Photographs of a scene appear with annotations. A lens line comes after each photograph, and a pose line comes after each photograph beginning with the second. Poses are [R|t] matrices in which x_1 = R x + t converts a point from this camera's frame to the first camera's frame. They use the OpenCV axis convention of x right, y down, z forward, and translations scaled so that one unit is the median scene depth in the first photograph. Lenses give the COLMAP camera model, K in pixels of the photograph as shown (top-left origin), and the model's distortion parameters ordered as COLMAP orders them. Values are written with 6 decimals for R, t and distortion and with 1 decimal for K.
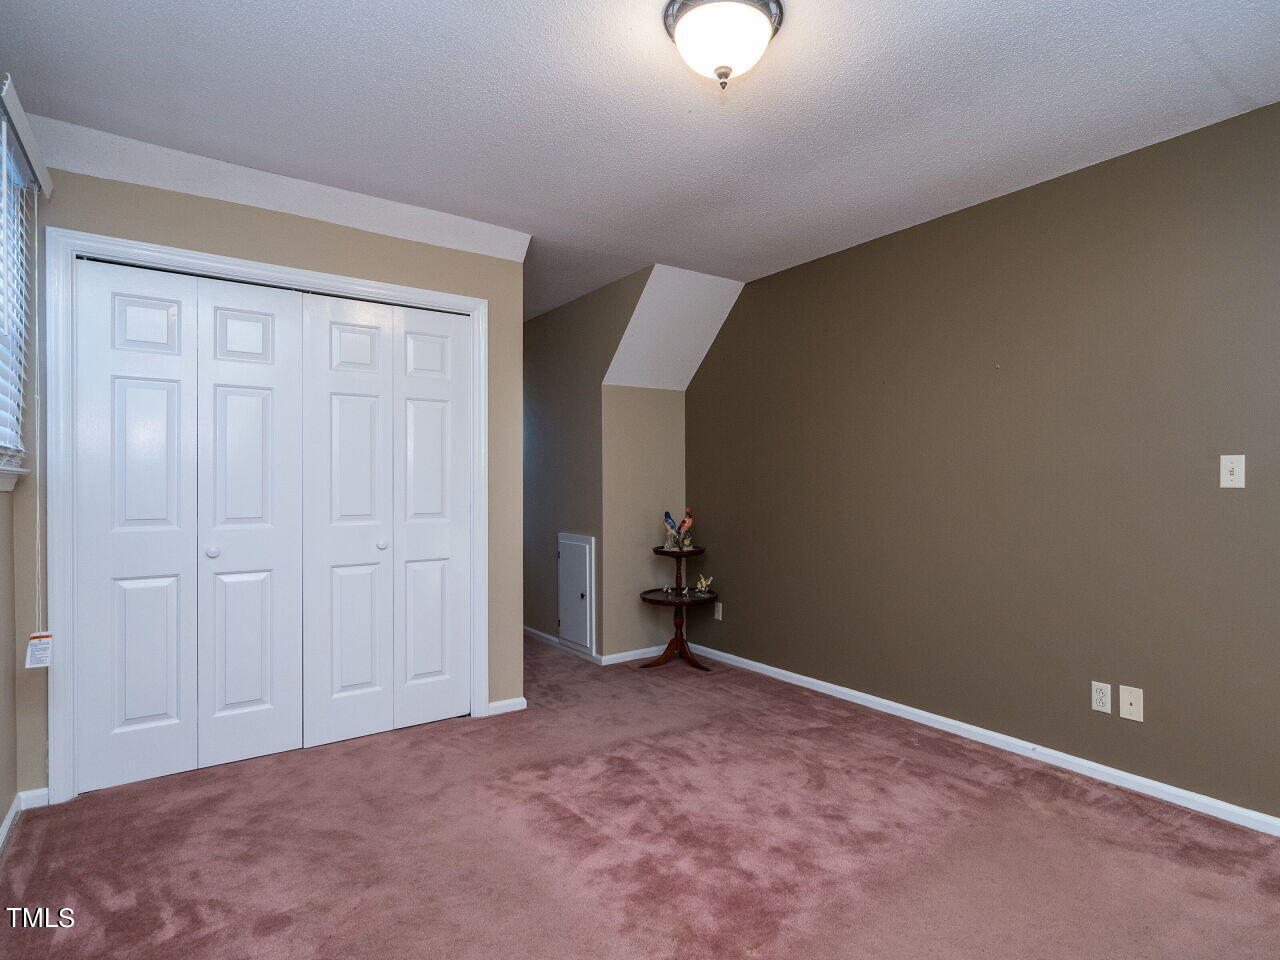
lens RADIAL K [[681.6, 0, 654.7], [0, 681.6, 499.9], [0, 0, 1]] dist [0.004784, 0.003590]
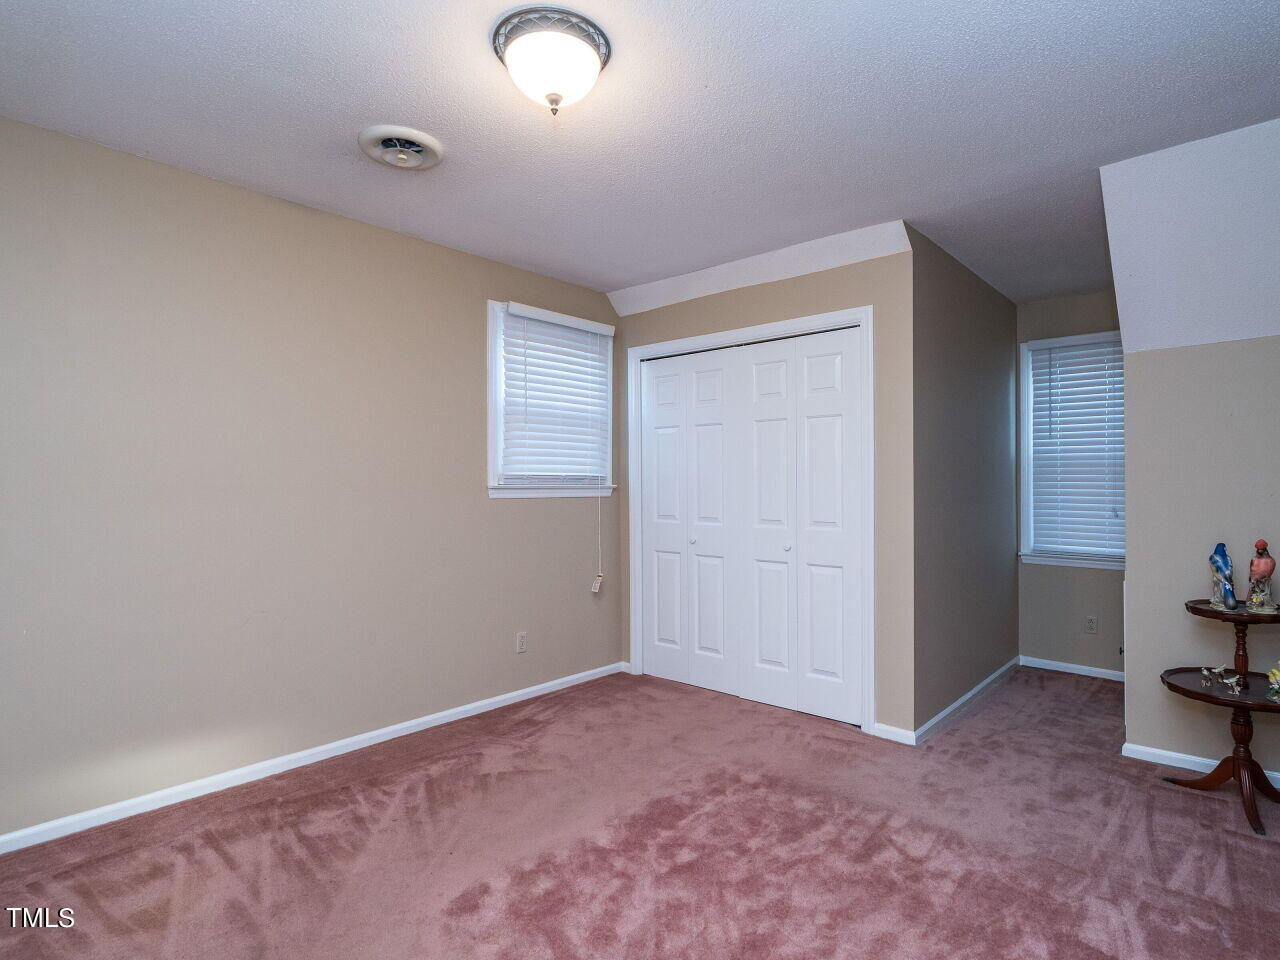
lens RADIAL K [[681.6, 0, 686.4], [0, 681.6, 499.9], [0, 0, 1]] dist [0.004784, 0.003590]
pose [[0.257833, 0.025169, -0.965862, 0.587150], [-0.018469, 0.999606, 0.021119, -0.030889], [0.966013, 0.012394, 0.258196, 0.468866]]
